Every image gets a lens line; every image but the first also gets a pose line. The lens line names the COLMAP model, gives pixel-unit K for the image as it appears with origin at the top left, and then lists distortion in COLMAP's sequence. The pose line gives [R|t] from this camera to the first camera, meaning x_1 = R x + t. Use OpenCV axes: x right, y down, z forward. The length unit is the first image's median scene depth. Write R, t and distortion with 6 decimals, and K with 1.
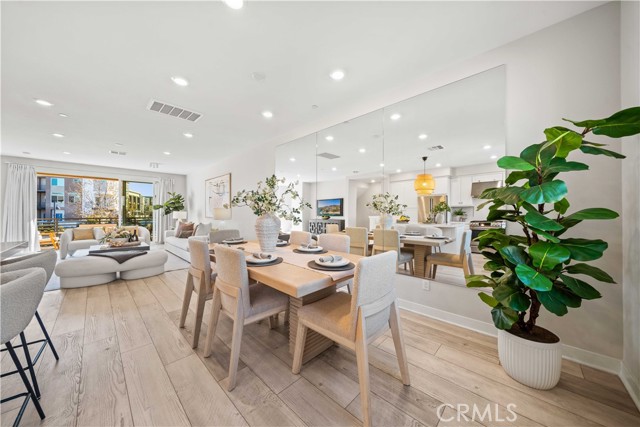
lens RADIAL K [[218.8, 0, 320.0], [0, 218.8, 212.4], [0, 0, 1]] dist [-0.007245, -0.000125]
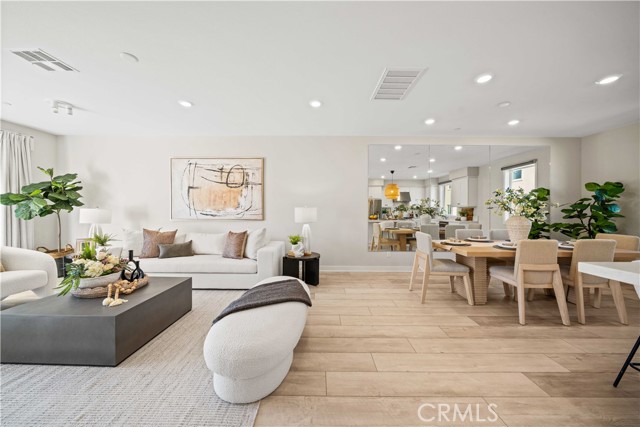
lens RADIAL K [[218.8, 0, 320.0], [0, 218.8, 212.4], [0, 0, 1]] dist [-0.007245, -0.000125]
pose [[0.719143, -0.001146, 0.694861, -0.647978], [-0.009627, 0.999886, 0.011612, -0.008483], [-0.694795, -0.015040, 0.719050, 0.289642]]
